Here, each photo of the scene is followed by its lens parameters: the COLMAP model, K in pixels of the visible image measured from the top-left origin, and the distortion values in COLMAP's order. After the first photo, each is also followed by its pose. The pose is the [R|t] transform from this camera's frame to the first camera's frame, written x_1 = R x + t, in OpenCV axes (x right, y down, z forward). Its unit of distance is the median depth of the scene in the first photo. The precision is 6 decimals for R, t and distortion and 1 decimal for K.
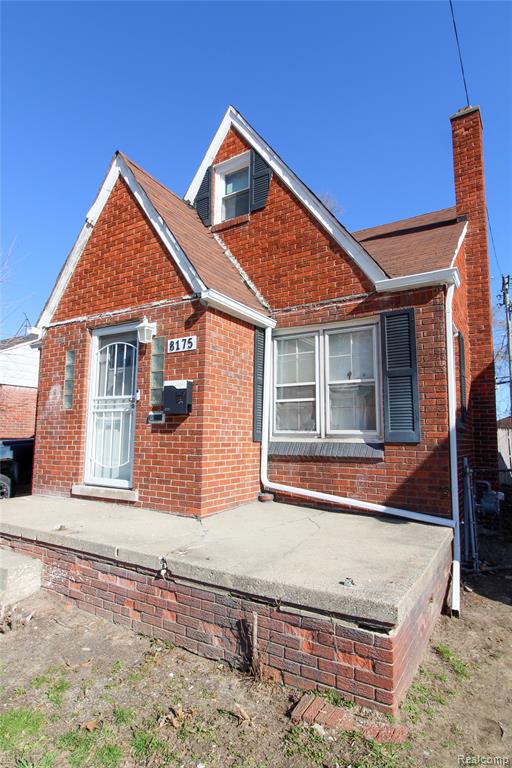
lens RADIAL K [[424.8, 0, 254.9], [0, 424.8, 384.0], [0, 0, 1]] dist [0.000153, 0.000055]
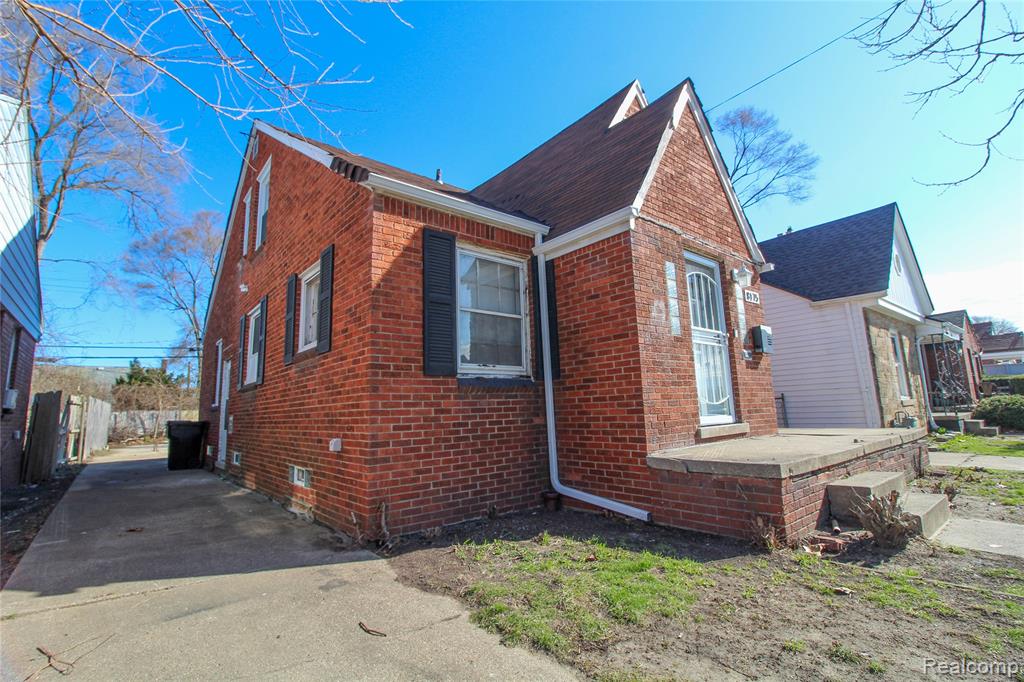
lens RADIAL K [[462.9, 0, 506.6], [0, 462.9, 335.0], [0, 0, 1]] dist [0.000272, -0.011341]
pose [[0.329720, 0.134504, 0.934448, -1.569196], [-0.075191, 0.990396, -0.116026, 0.212911], [-0.941080, -0.032006, 0.336667, 1.172858]]
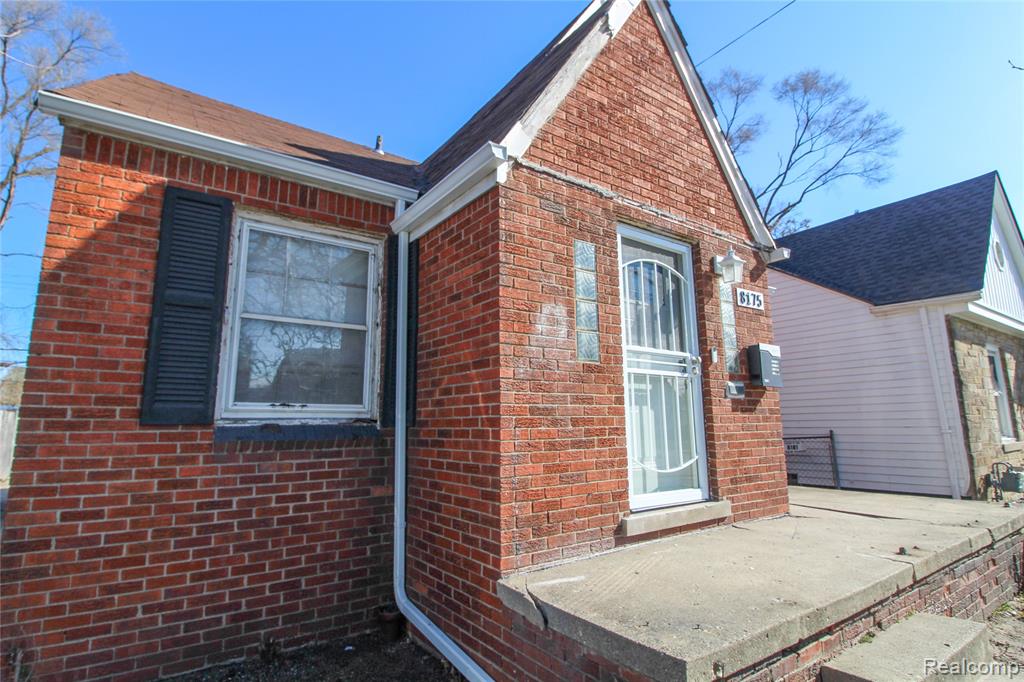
lens RADIAL K [[509.1, 0, 506.8], [0, 509.1, 336.7], [0, 0, 1]] dist [0.004430, -0.012530]
pose [[0.398092, 0.144269, 0.905930, -1.160875], [-0.095155, 0.988723, -0.115639, 0.123981], [-0.912397, -0.040169, 0.407330, 0.992504]]
